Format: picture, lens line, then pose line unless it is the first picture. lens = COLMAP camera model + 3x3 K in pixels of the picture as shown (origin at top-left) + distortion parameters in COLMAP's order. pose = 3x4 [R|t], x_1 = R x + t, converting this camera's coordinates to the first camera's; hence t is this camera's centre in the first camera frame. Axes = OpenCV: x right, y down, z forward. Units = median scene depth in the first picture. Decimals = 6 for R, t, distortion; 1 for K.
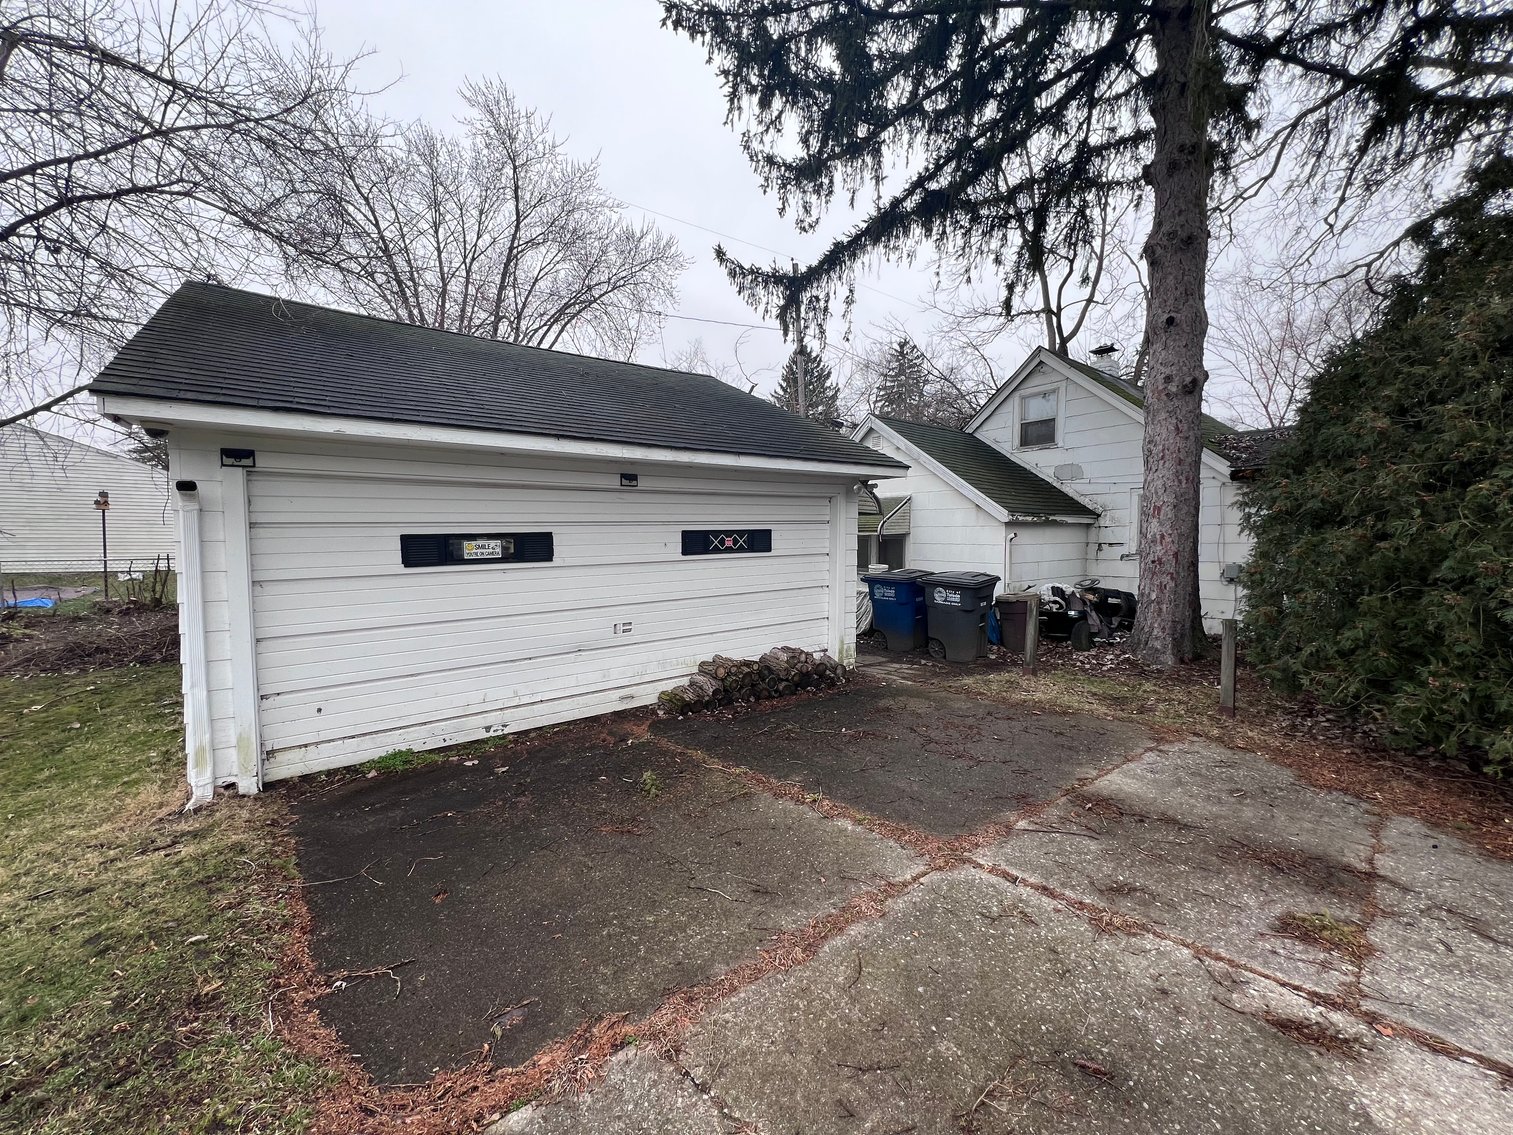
lens RADIAL K [[602.2, 0, 755.0], [0, 602.2, 558.1], [0, 0, 1]] dist [-0.003097, 0.000038]
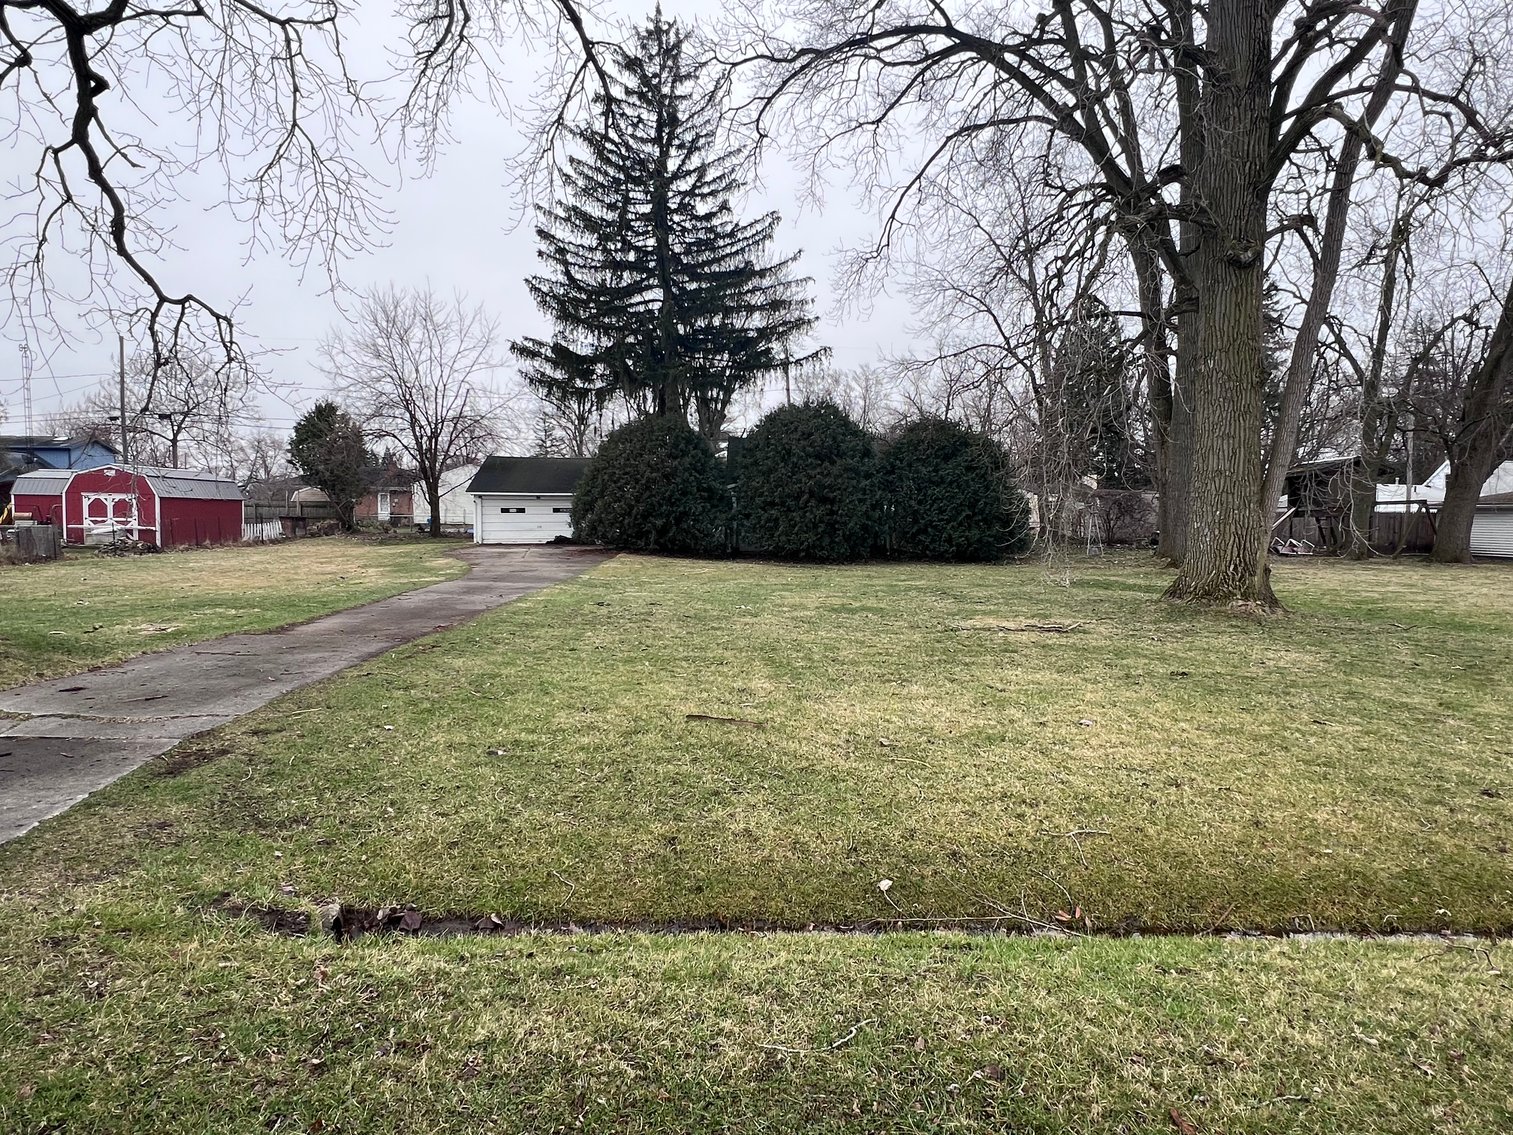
lens RADIAL K [[844.0, 0, 754.4], [0, 844.0, 569.9], [0, 0, 1]] dist [0.002432, -0.000074]
pose [[0.830435, 0.044949, -0.555300, 5.474163], [-0.031053, 0.998925, 0.034421, 0.184050], [0.556250, -0.011341, 0.830938, -4.077378]]
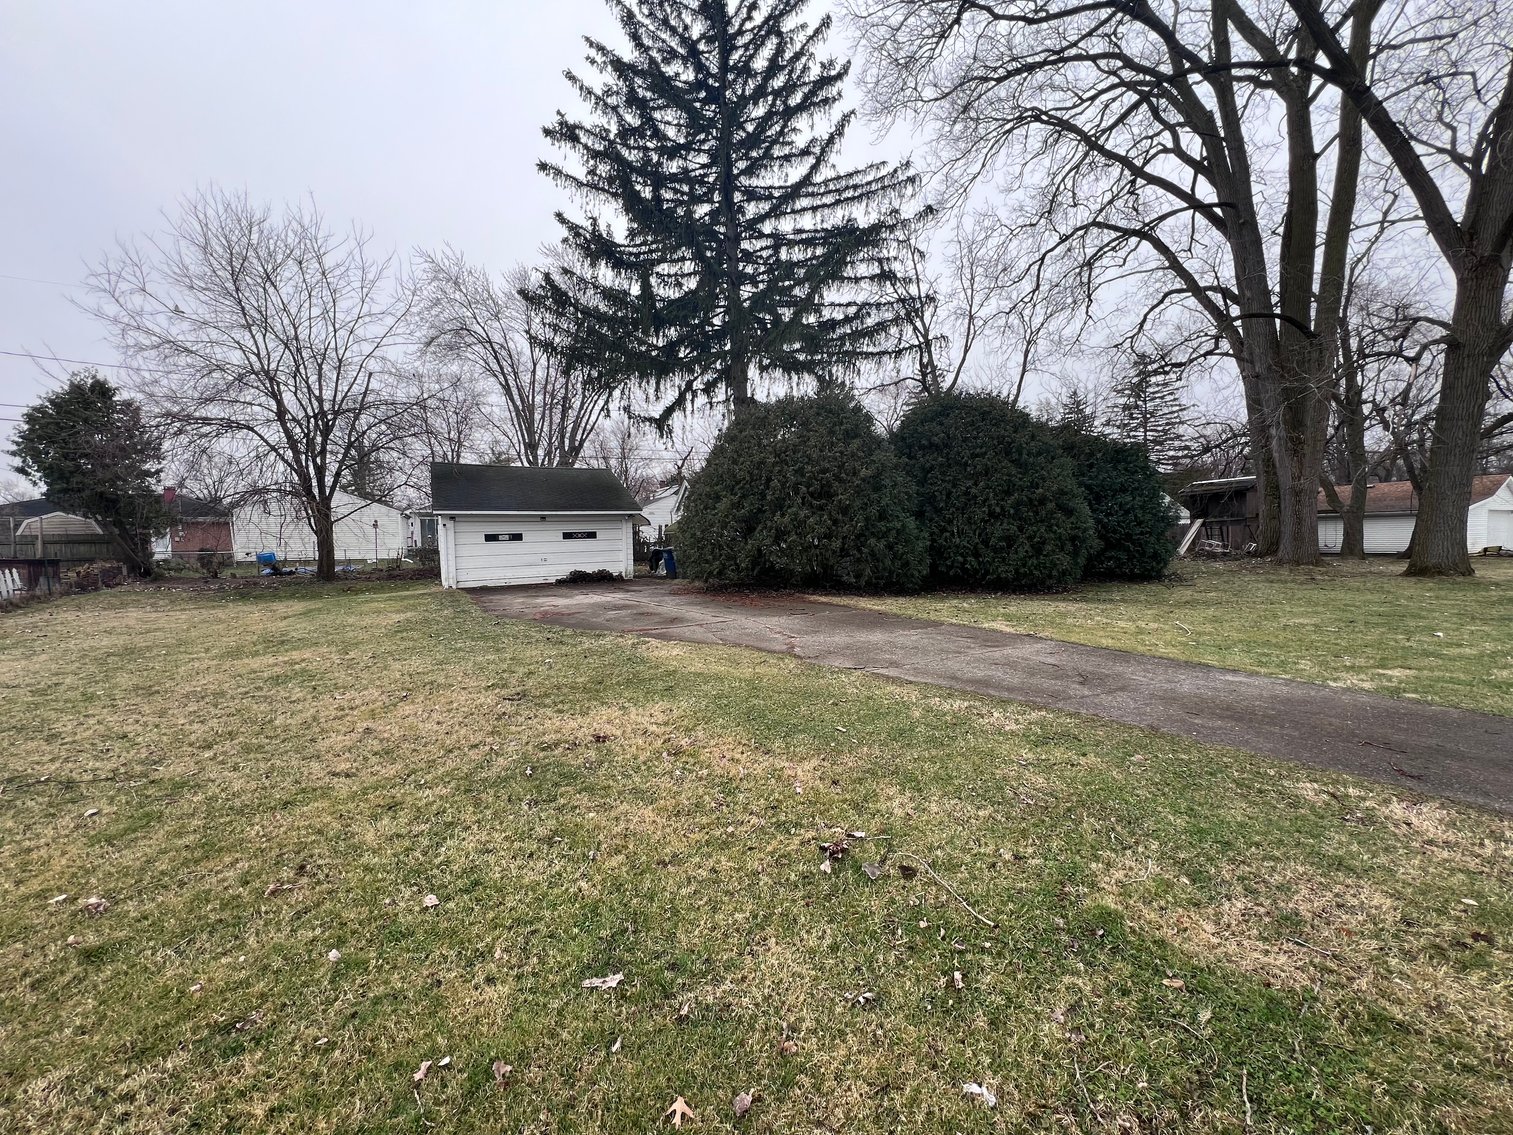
lens RADIAL K [[602.2, 0, 760.8], [0, 602.2, 569.0], [0, 0, 1]] dist [-0.003097, 0.000038]
pose [[0.987727, -0.009434, -0.155906, 1.686777], [0.011525, 0.999855, 0.012511, 0.147718], [0.155766, -0.014155, 0.987693, -2.450178]]
